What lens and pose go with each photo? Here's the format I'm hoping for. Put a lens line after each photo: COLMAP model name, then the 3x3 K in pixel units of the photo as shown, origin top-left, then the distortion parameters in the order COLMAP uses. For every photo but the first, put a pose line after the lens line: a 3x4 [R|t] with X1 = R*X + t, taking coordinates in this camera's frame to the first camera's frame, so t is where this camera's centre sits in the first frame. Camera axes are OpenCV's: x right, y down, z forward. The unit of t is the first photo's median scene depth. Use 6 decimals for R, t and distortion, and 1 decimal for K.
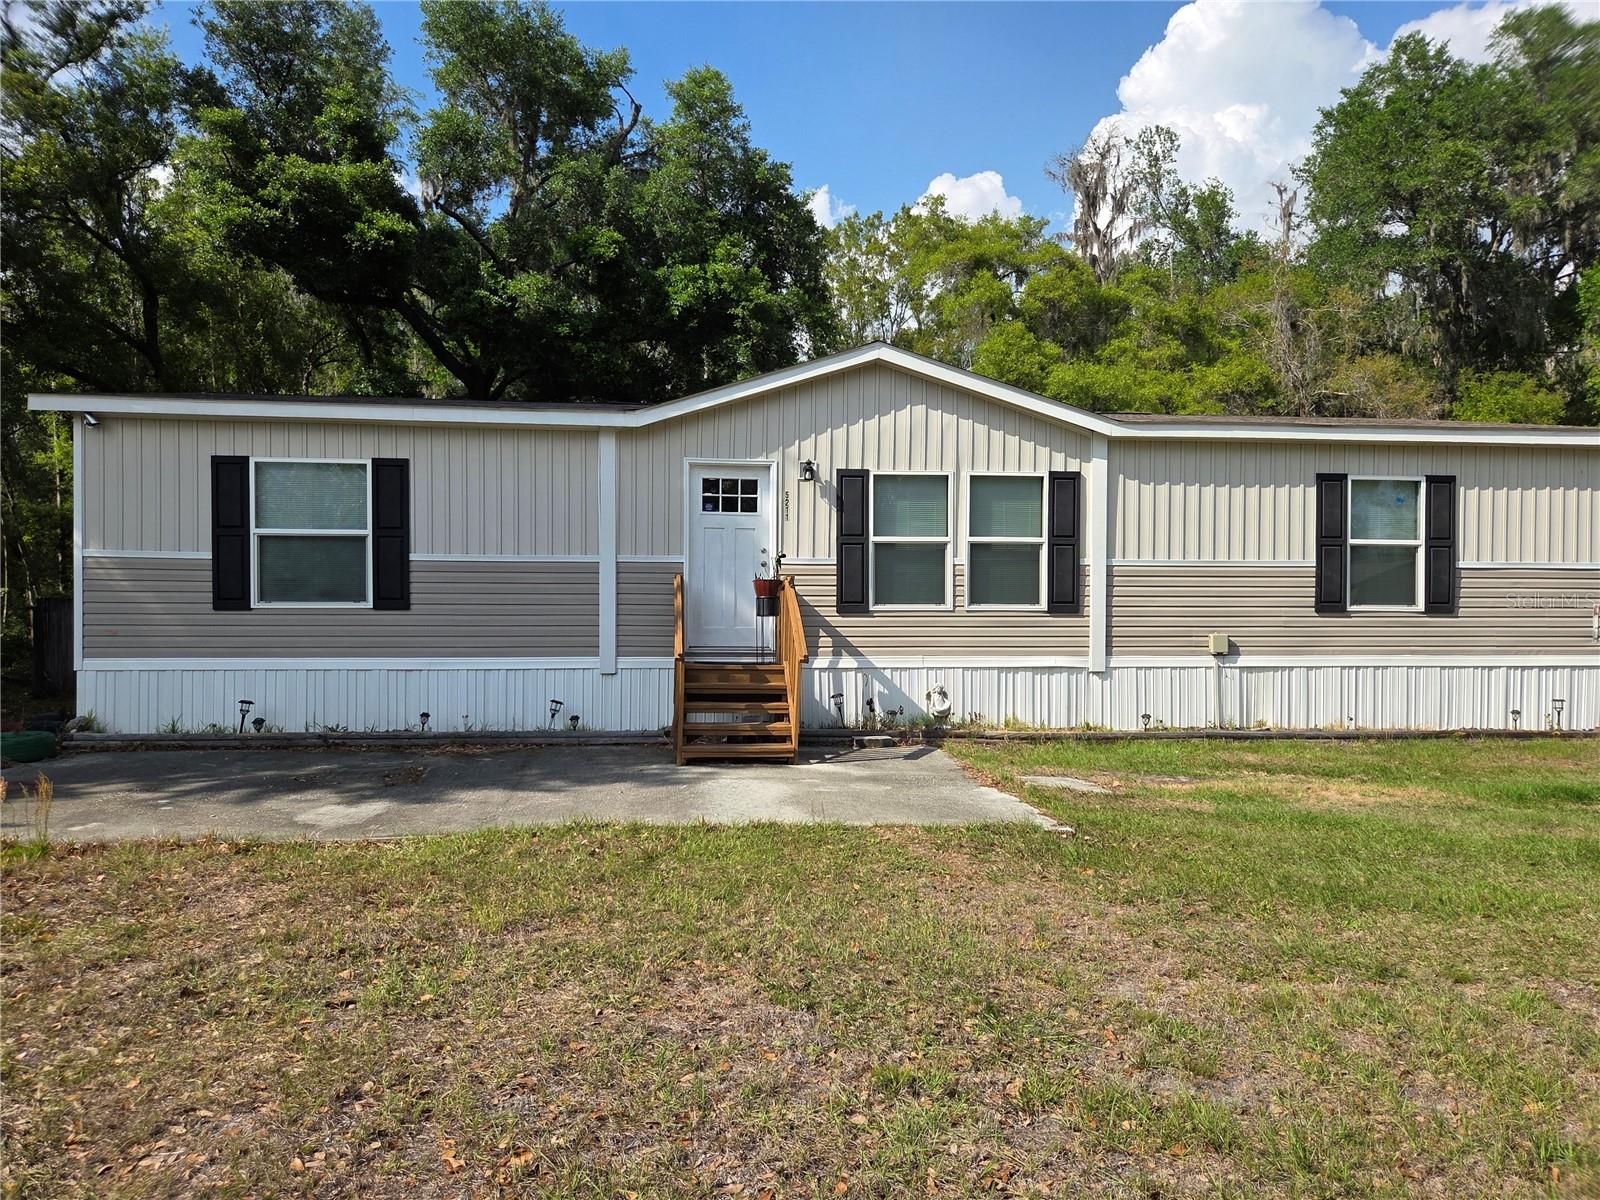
lens RADIAL K [[1071.5, 0, 796.6], [0, 1071.5, 617.5], [0, 0, 1]] dist [0.070176, -0.061427]
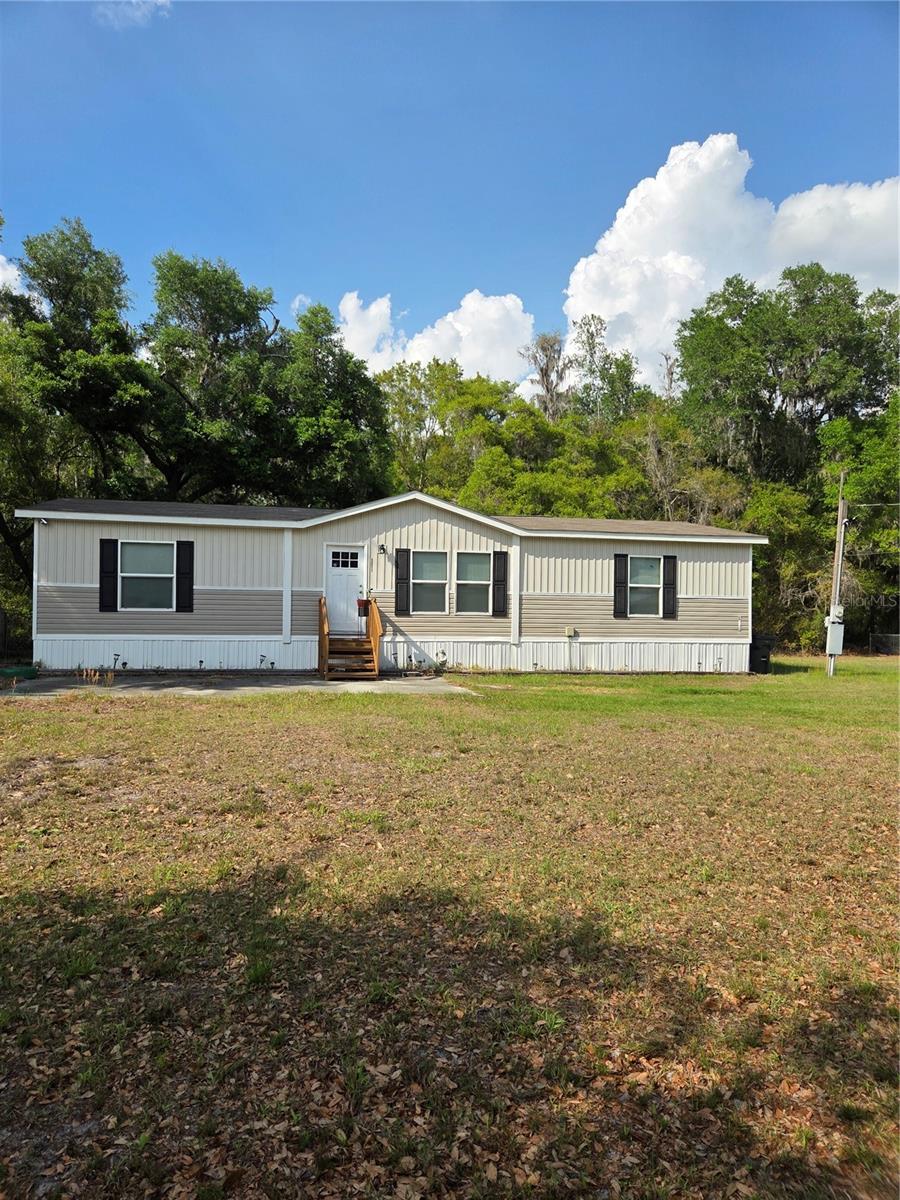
lens RADIAL K [[802.6, 0, 444.0], [0, 802.6, 604.9], [0, 0, 1]] dist [0.073757, -0.062622]
pose [[0.994066, 0.010466, 0.108274, -0.037579], [-0.008112, 0.999721, -0.022161, 0.008994], [-0.108476, 0.021152, 0.993874, -0.587532]]
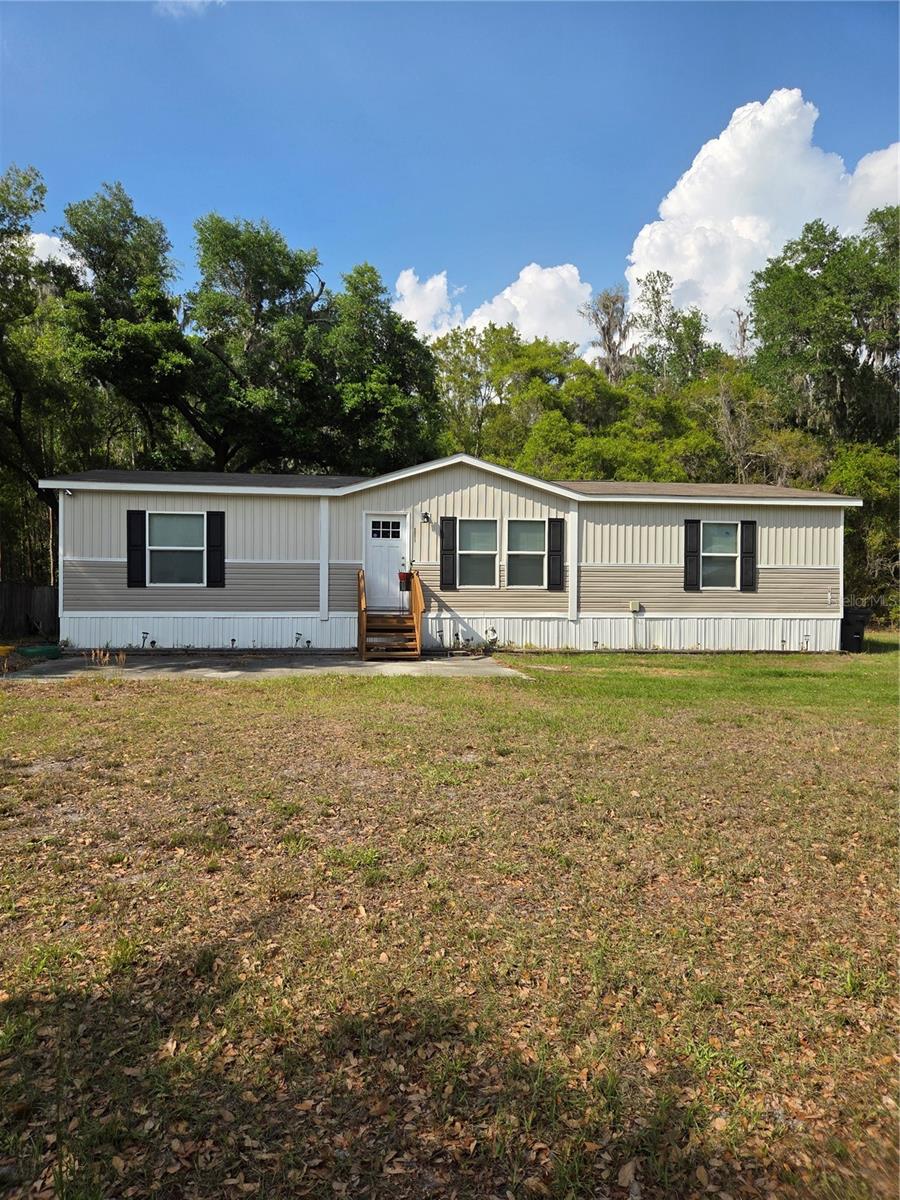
lens RADIAL K [[803.6, 0, 439.1], [0, 803.6, 591.5], [0, 0, 1]] dist [0.070176, -0.061427]
pose [[0.999647, 0.002861, 0.026400, -0.003197], [-0.002659, 0.999967, -0.007687, 0.010062], [-0.026422, 0.007614, 0.999622, -0.460621]]
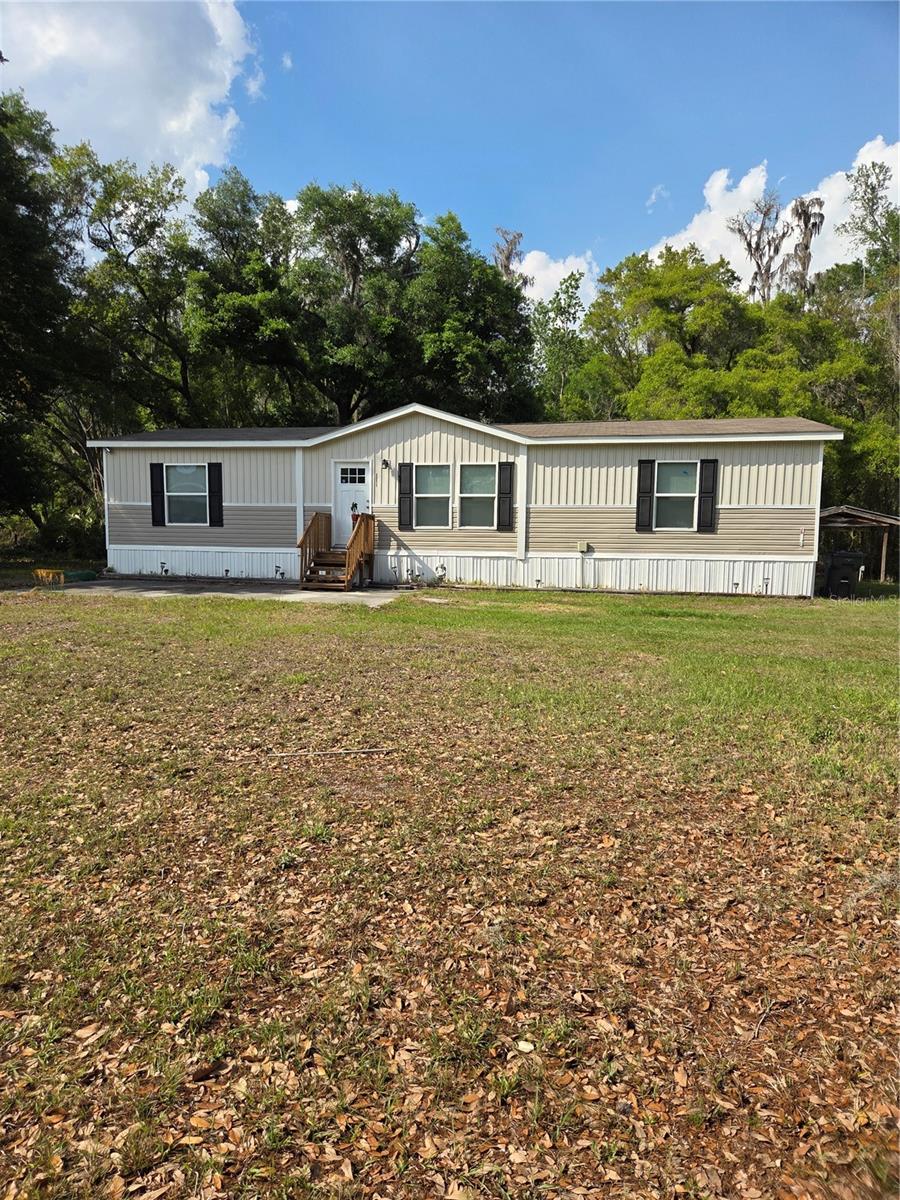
lens RADIAL K [[805.4, 0, 445.4], [0, 805.4, 610.6], [0, 0, 1]] dist [0.067670, -0.062576]
pose [[0.953594, 0.036744, -0.298844, 0.608372], [-0.010768, 0.996053, 0.088107, 0.013450], [0.300902, -0.080800, 0.950226, -0.529553]]
